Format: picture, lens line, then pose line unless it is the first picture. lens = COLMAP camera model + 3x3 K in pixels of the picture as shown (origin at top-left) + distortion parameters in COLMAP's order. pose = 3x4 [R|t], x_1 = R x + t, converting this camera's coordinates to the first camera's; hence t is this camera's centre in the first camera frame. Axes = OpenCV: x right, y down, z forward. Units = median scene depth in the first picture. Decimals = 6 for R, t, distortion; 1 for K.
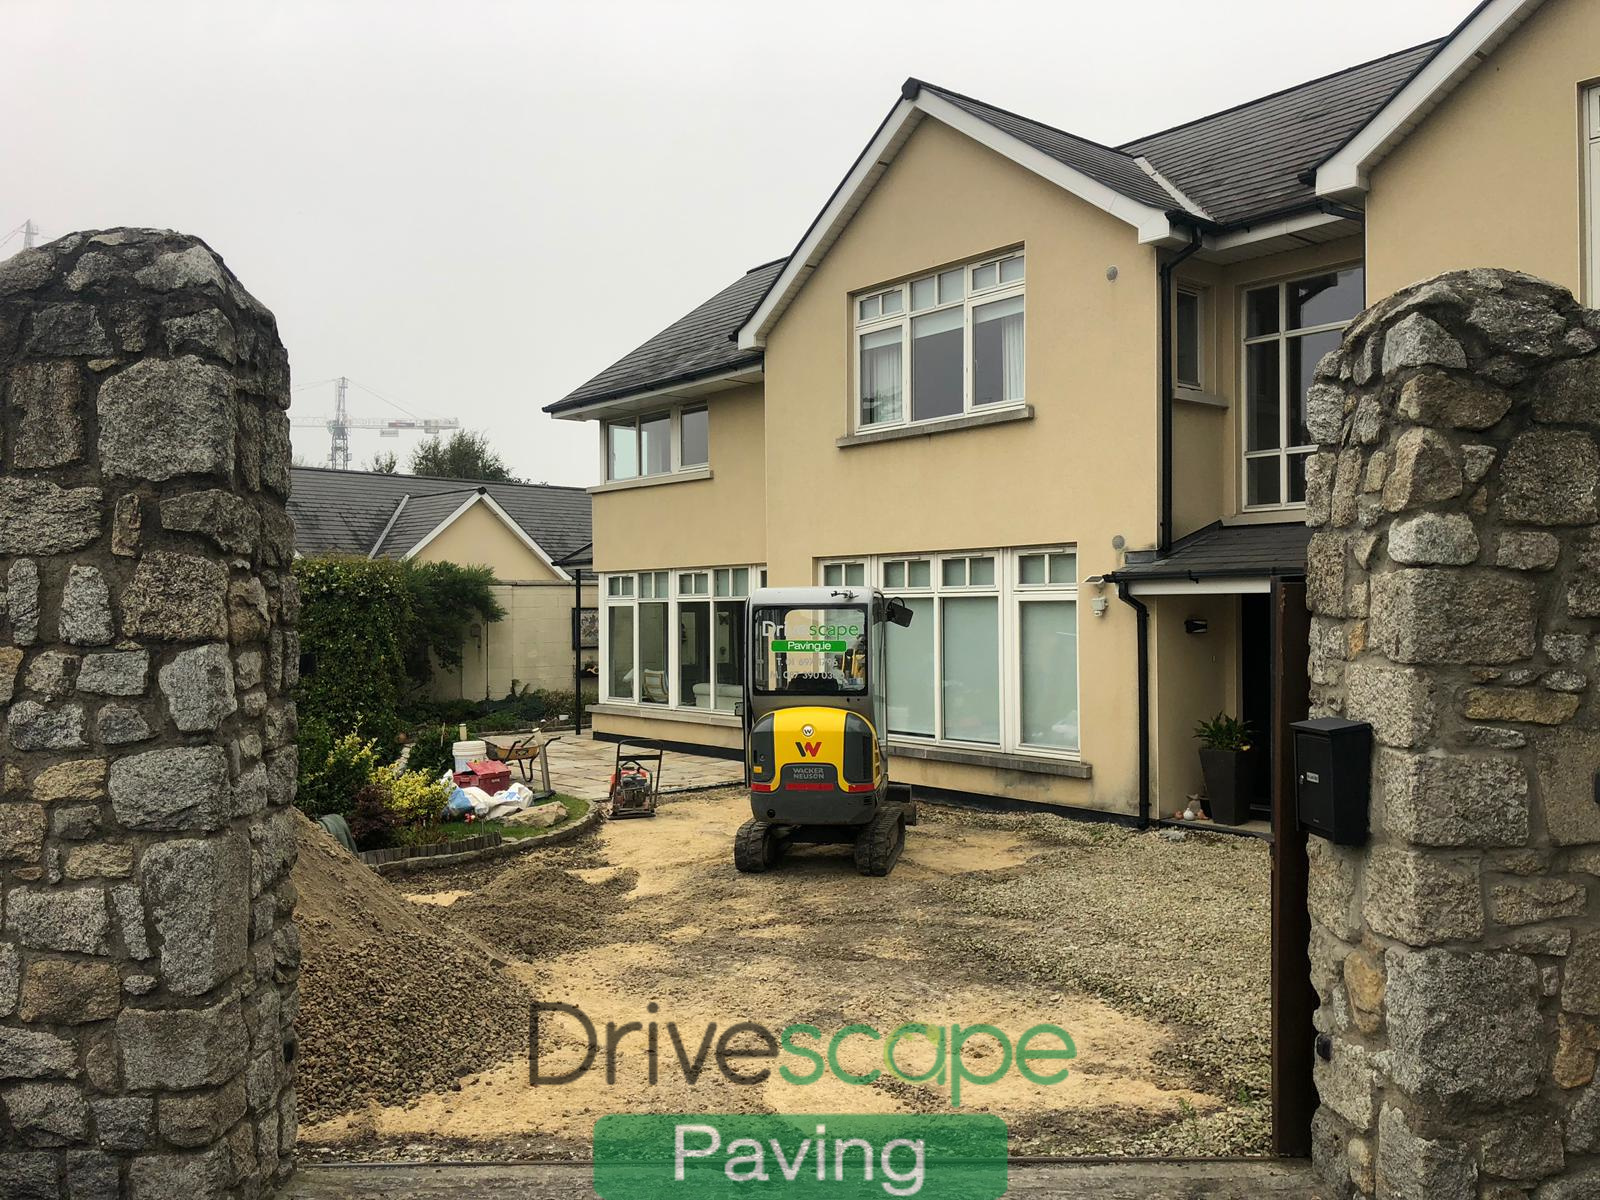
lens RADIAL K [[1310.3, 0, 800.0], [0, 1310.3, 600.0], [0, 0, 1]] dist [0.186023, -0.001551]
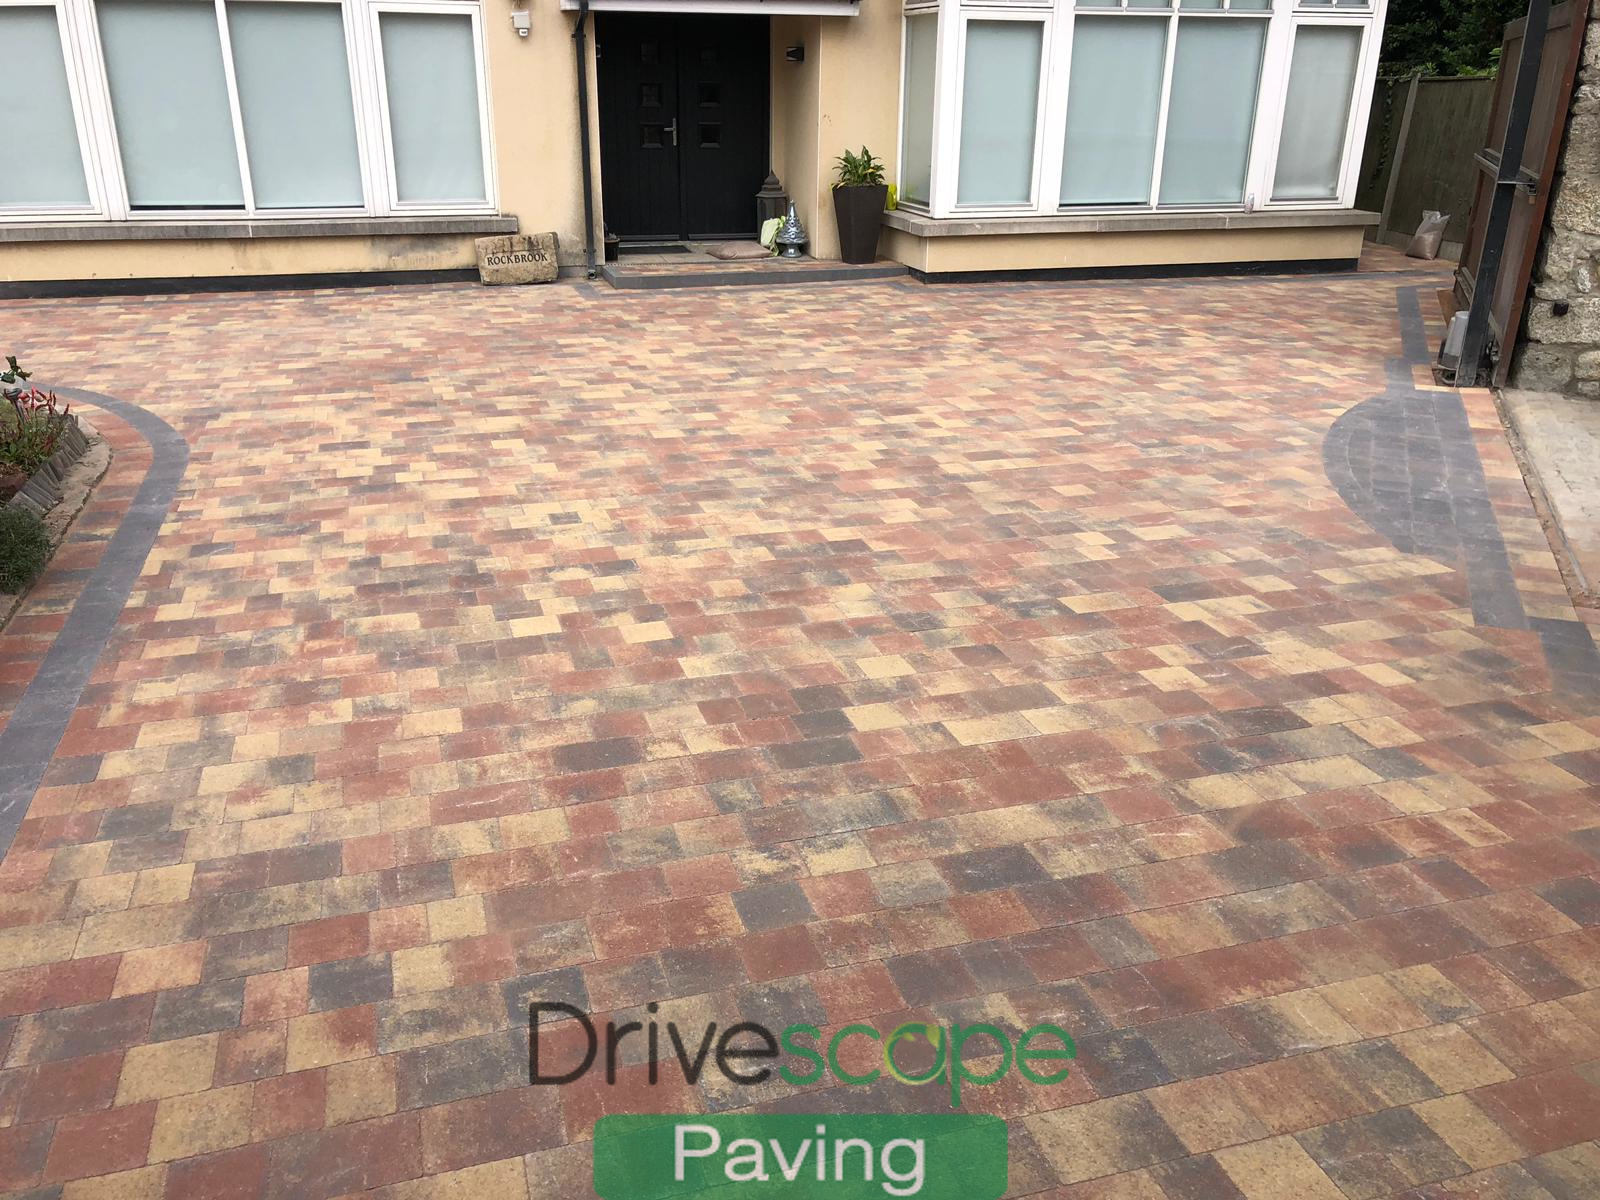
lens RADIAL K [[1328.1, 0, 800.0], [0, 1328.1, 600.0], [0, 0, 1]] dist [0.017434, -0.009168]
pose [[0.384640, -0.332005, 0.861292, -0.358648], [-0.021488, 0.929604, 0.367934, 0.018346], [-0.922816, -0.160030, 0.350429, 0.287901]]
